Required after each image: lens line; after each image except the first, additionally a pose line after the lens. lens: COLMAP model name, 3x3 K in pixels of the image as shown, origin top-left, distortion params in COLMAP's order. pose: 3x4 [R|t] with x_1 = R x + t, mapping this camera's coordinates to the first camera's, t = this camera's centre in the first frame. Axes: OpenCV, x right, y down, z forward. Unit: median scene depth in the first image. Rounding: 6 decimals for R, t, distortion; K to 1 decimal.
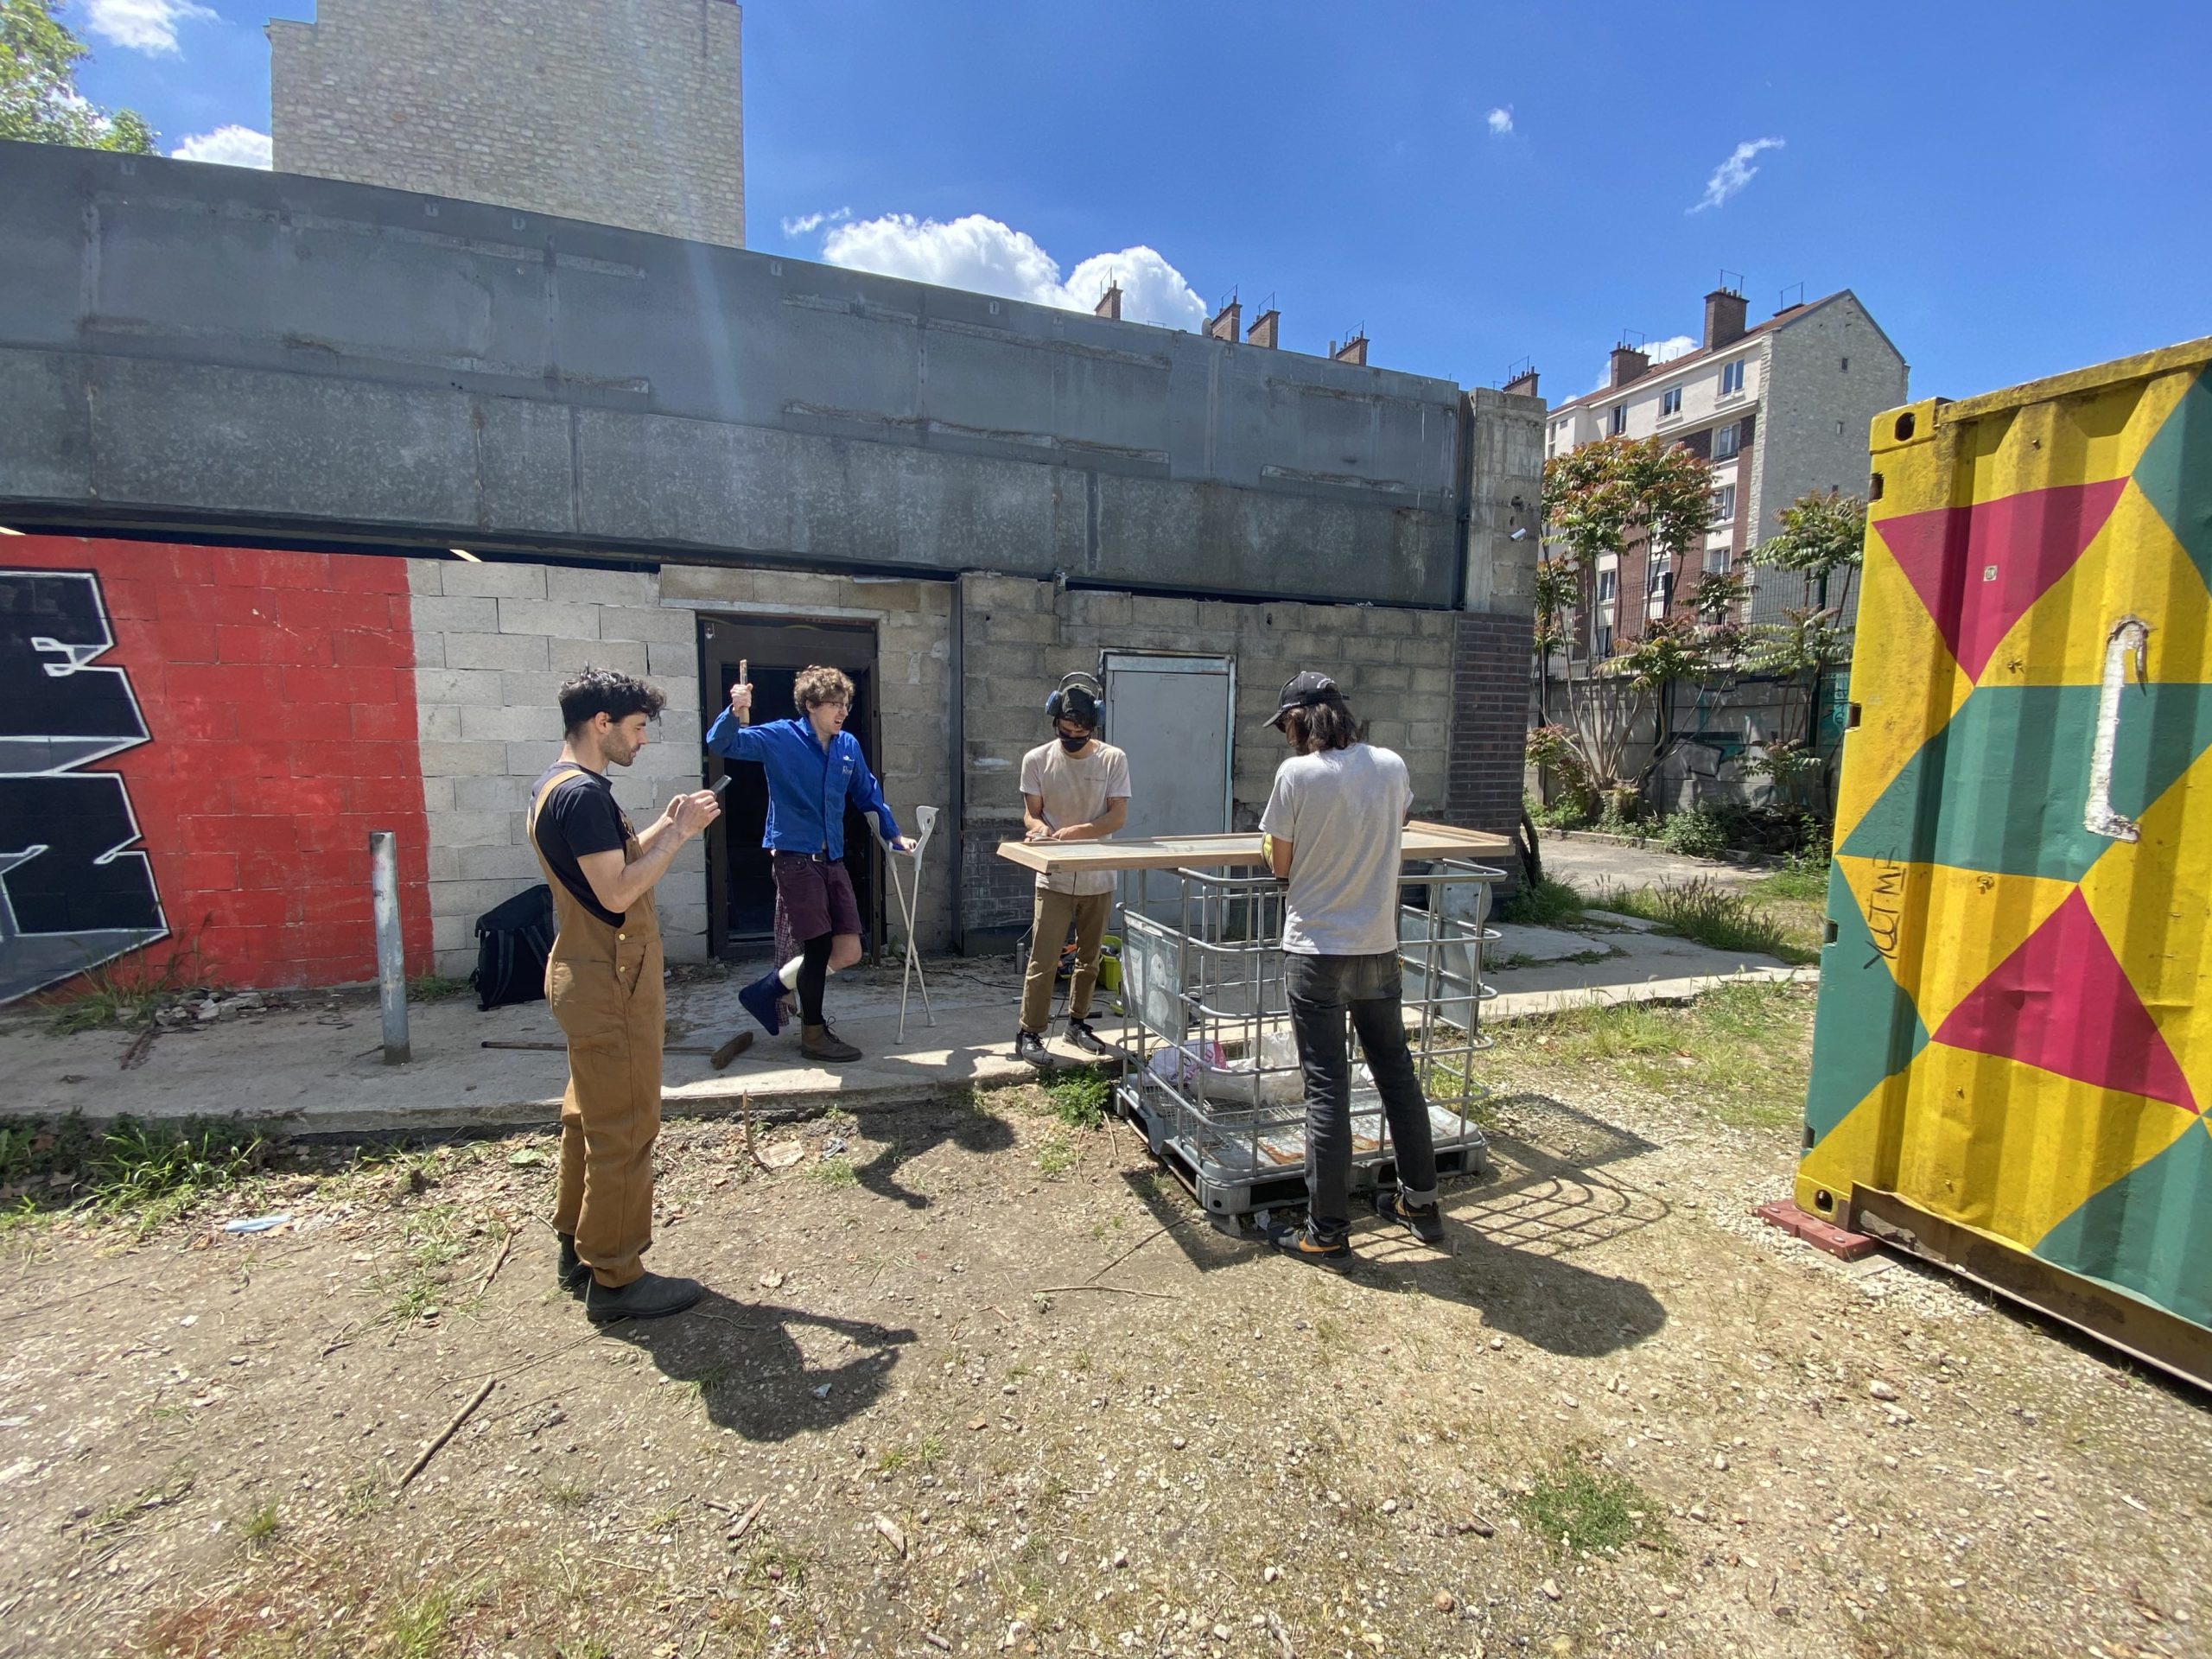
lens RADIAL K [[907.7, 0, 1108.9], [0, 907.7, 839.8], [0, 0, 1]] dist [0.002788, -0.010715]
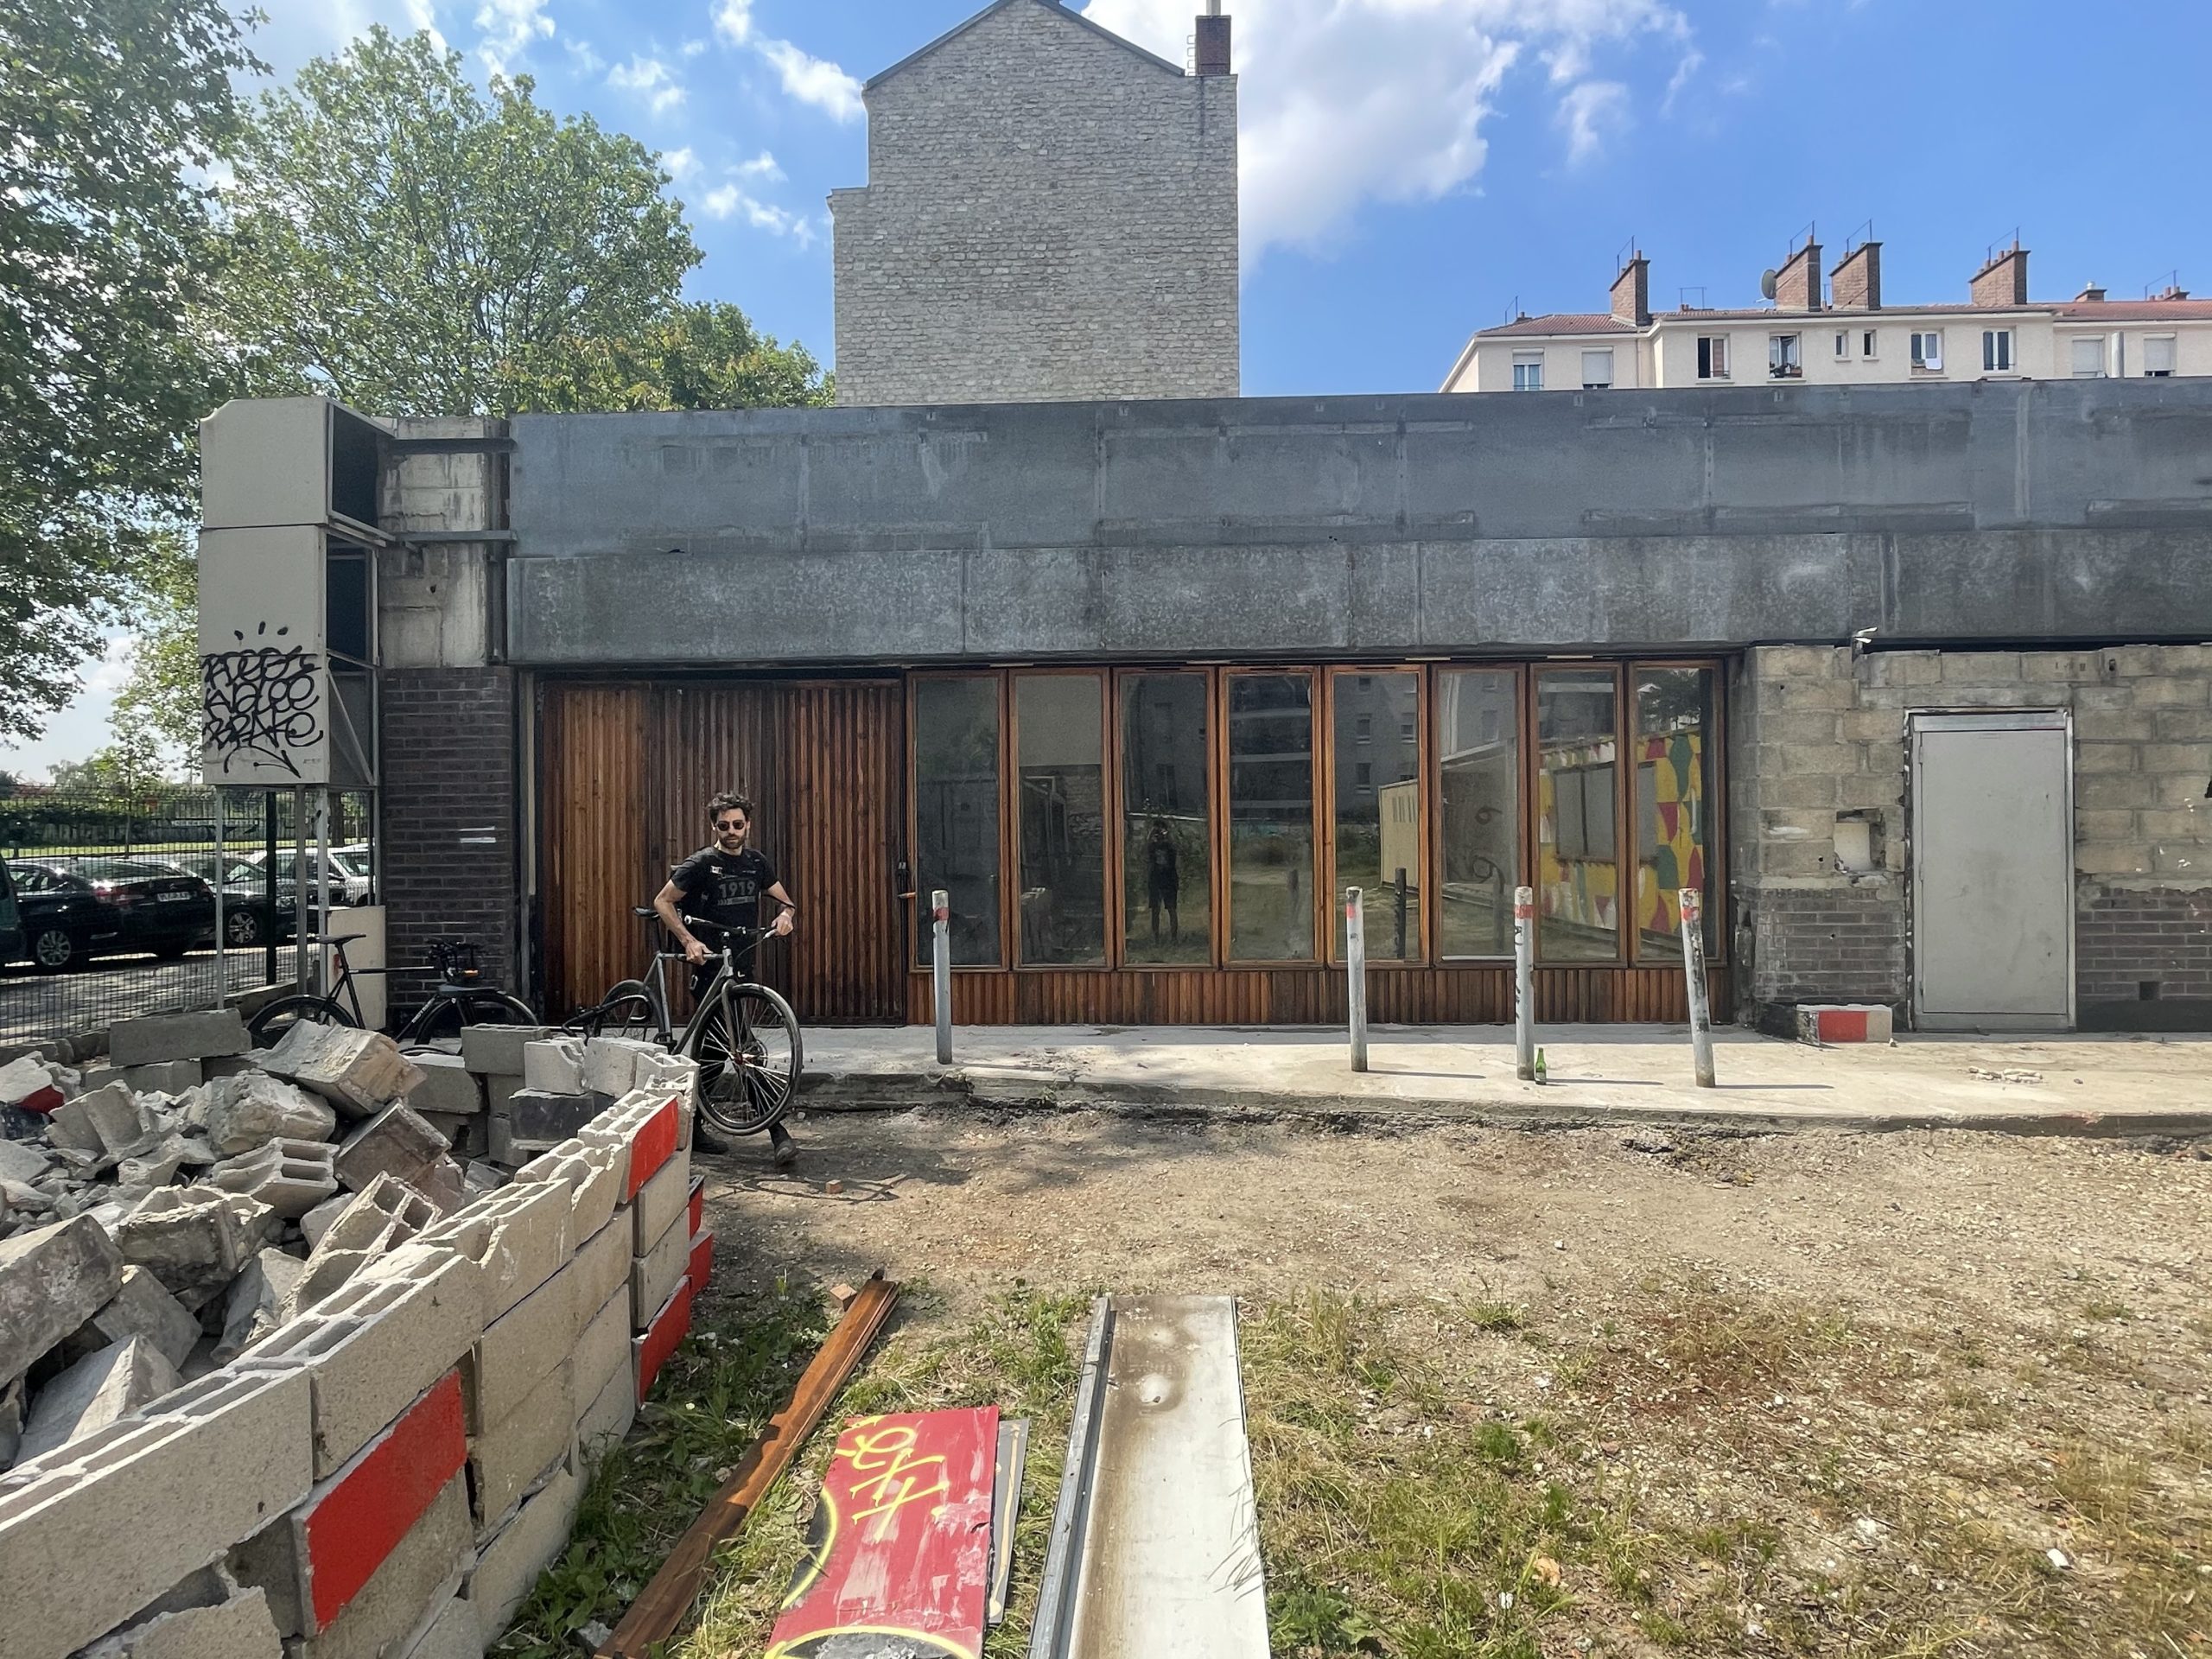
lens RADIAL K [[1148.8, 0, 1105.8], [0, 1148.8, 826.4], [0, 0, 1]] dist [-0.000872, -0.001707]
pose [[0.920901, -0.022787, -0.389129, -0.379848], [-0.020243, 0.994147, -0.106121, 0.065825], [0.389270, 0.105604, 0.915050, -0.506635]]
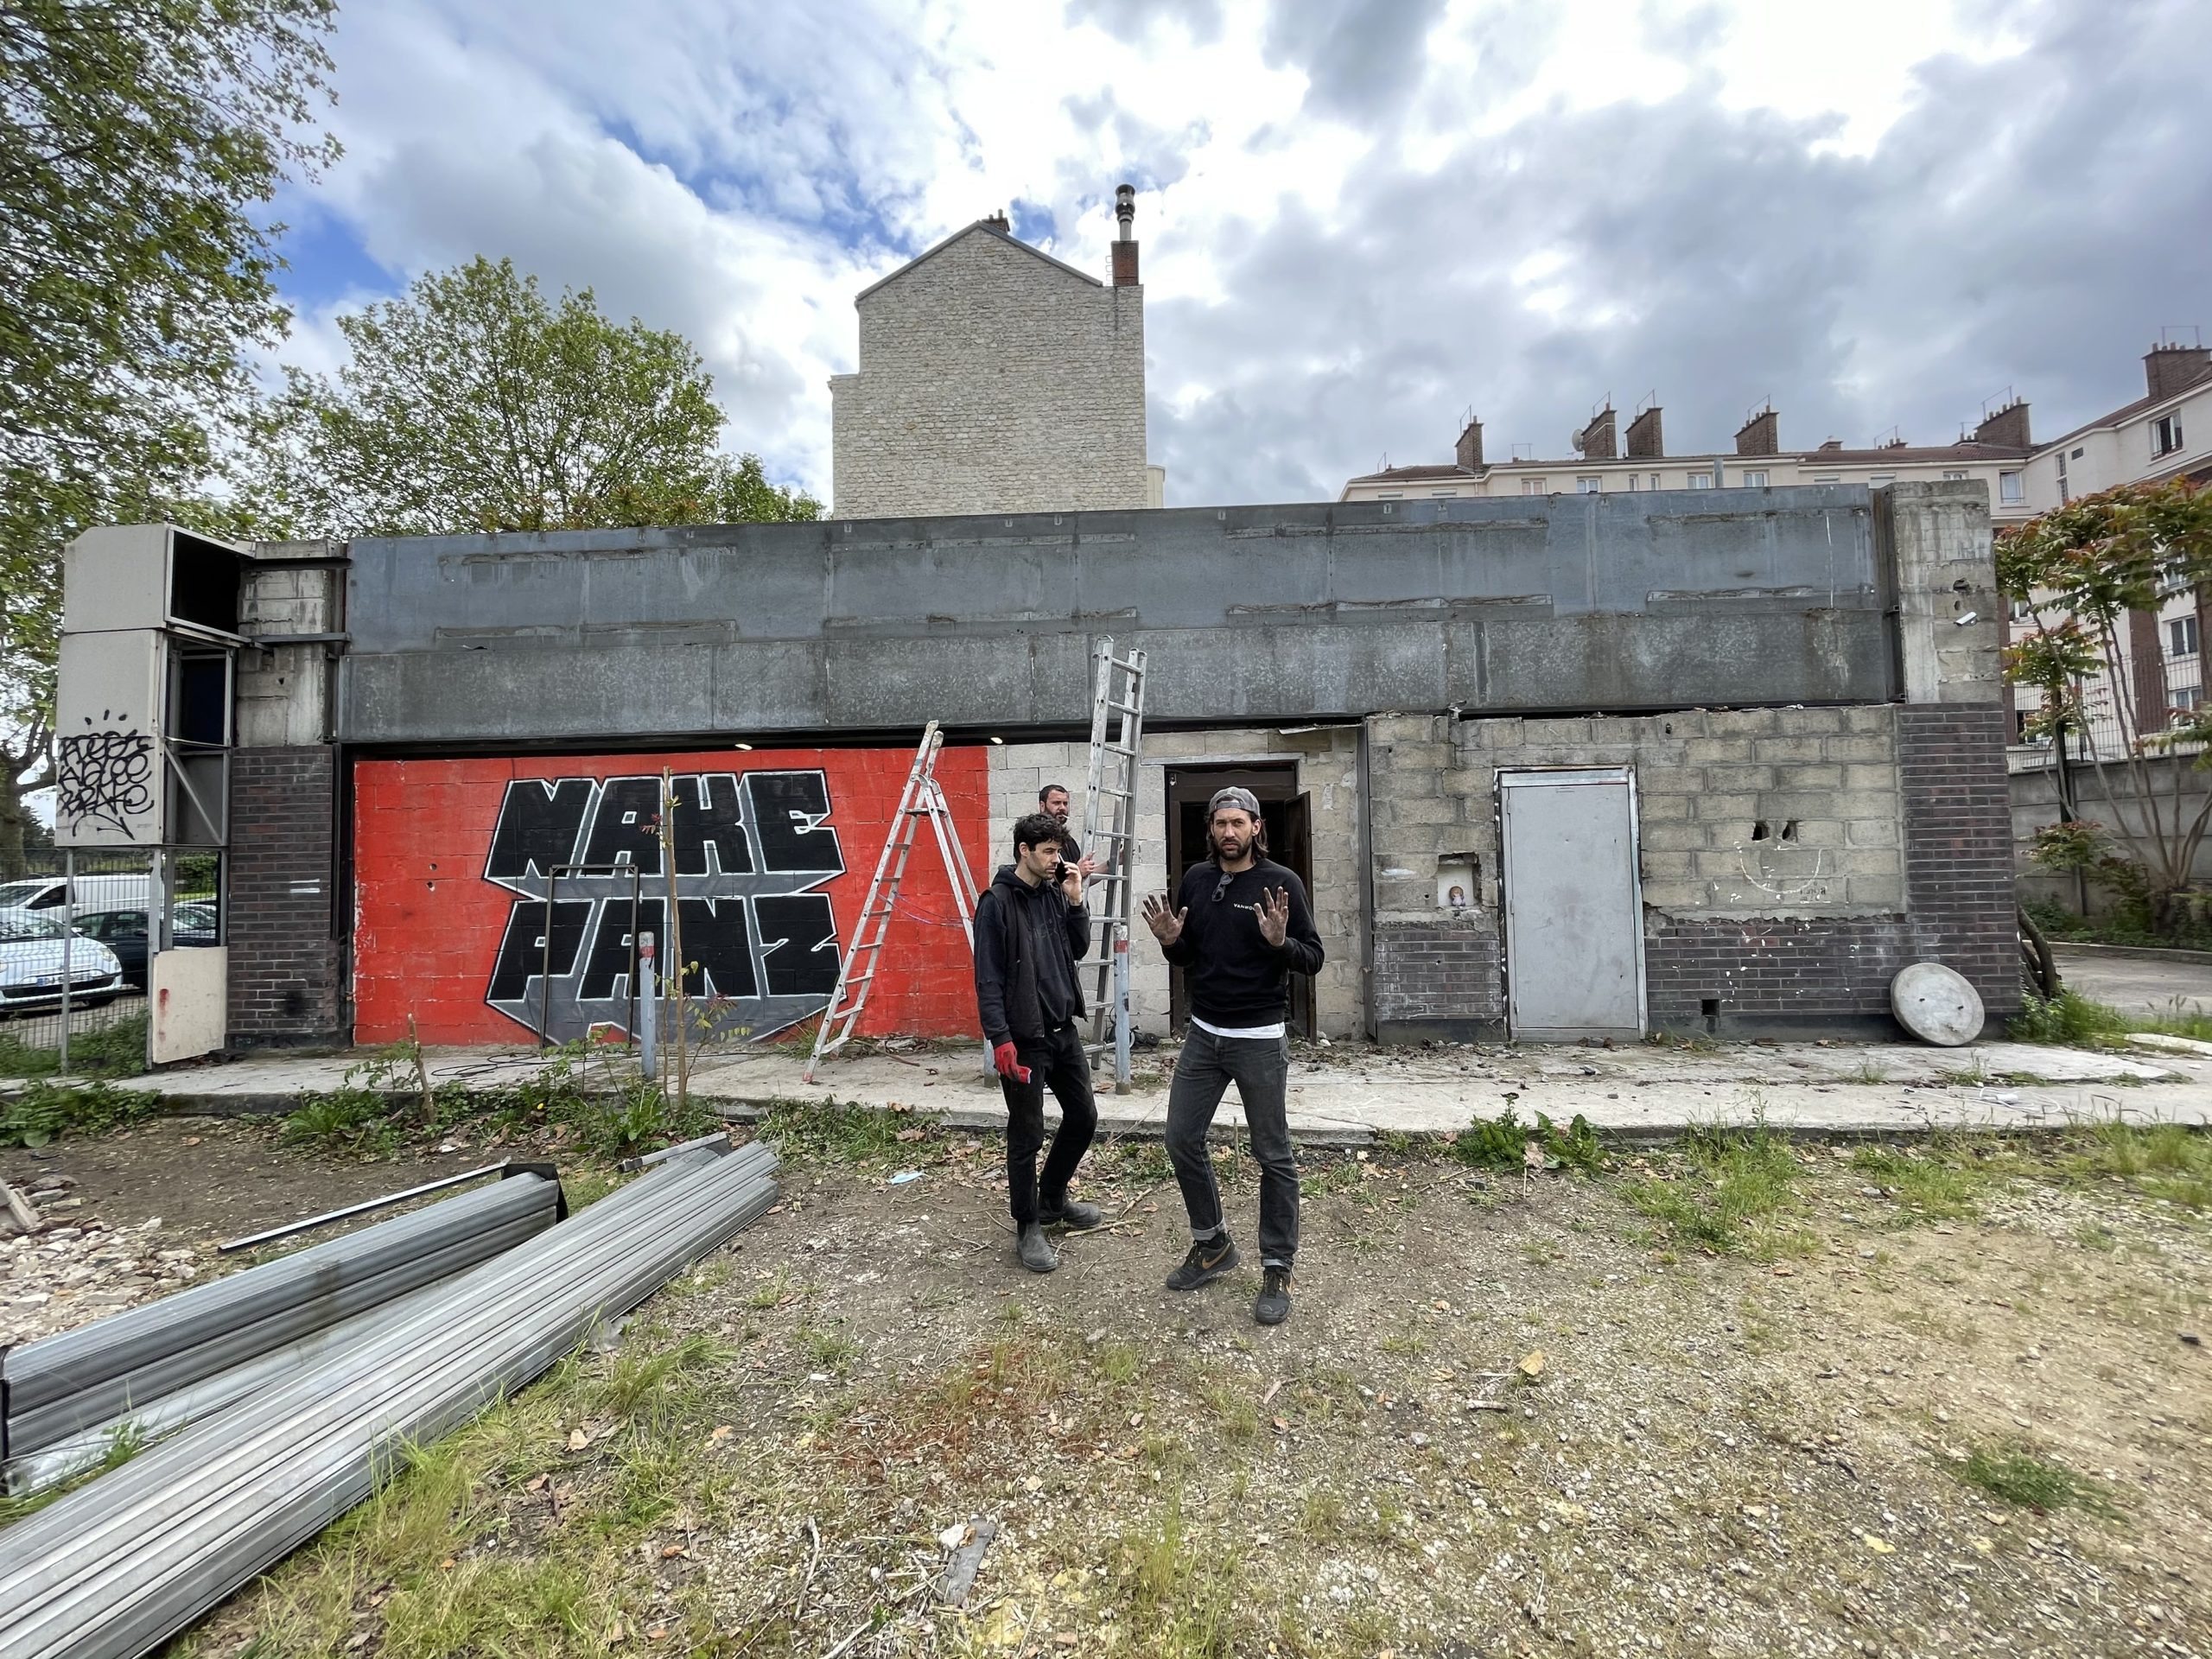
lens RADIAL K [[896.8, 0, 1105.0], [0, 896.8, 825.7], [0, 0, 1]] dist [-0.001262, -0.000609]
pose [[0.918571, -0.049554, -0.392137, -0.024414], [-0.010989, 0.988524, -0.150662, 0.036668], [0.395103, 0.142703, 0.907485, -0.232082]]
